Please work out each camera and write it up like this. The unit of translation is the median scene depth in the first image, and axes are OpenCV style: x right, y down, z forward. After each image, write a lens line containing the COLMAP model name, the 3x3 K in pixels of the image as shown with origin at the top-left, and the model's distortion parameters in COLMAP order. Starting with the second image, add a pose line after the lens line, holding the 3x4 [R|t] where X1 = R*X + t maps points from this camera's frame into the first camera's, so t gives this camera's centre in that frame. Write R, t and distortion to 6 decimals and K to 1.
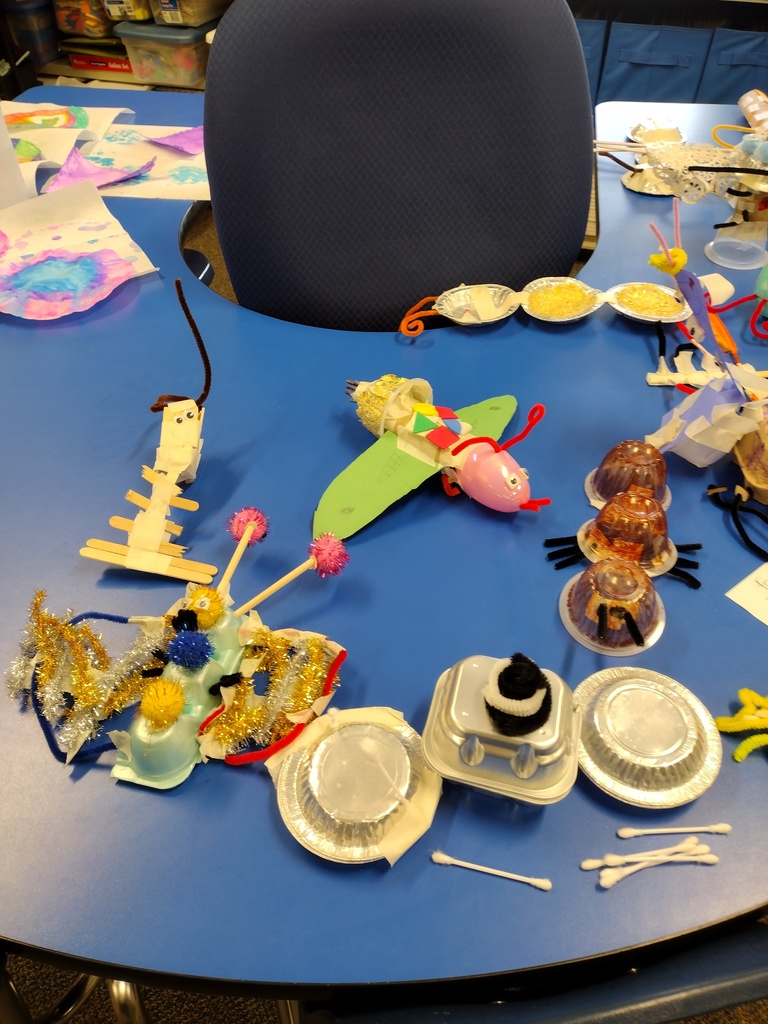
lens RADIAL K [[810.5, 0, 382.8], [0, 810.5, 508.8], [0, 0, 1]] dist [0.061507, -0.027620]
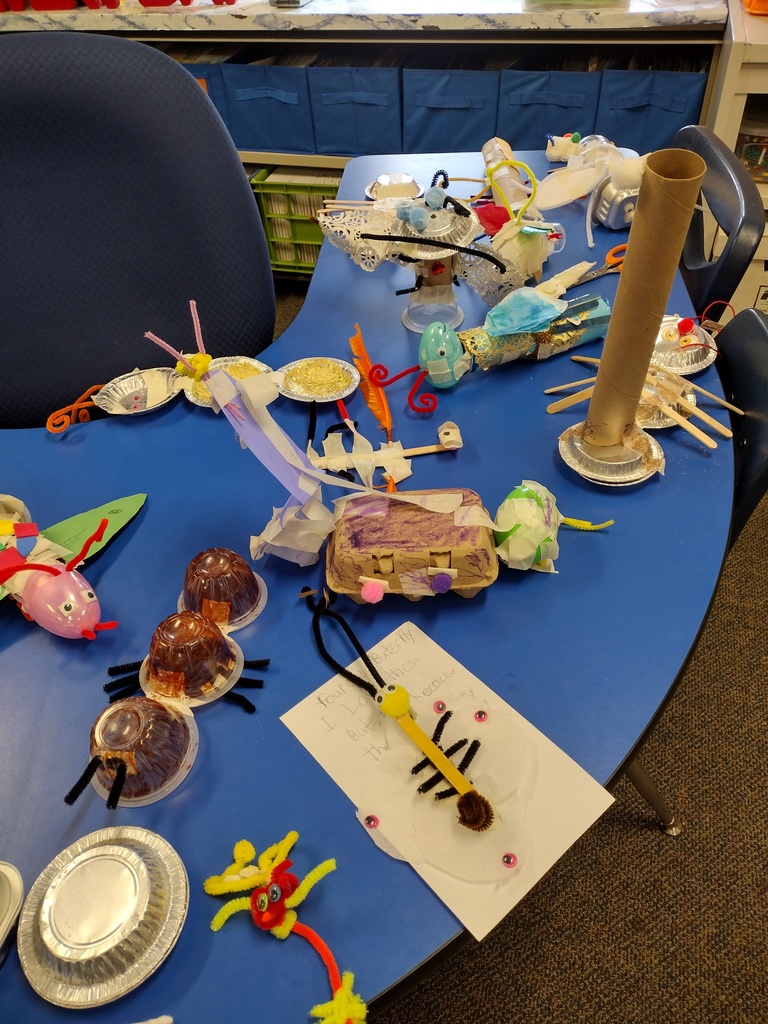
lens RADIAL K [[810.5, 0, 383.7], [0, 810.5, 515.0], [0, 0, 1]] dist [0.061507, -0.027620]
pose [[0.996886, -0.075257, 0.023546, 0.377869], [0.075751, 0.996909, -0.020838, -0.068814], [-0.021905, 0.022556, 0.999506, 0.049358]]
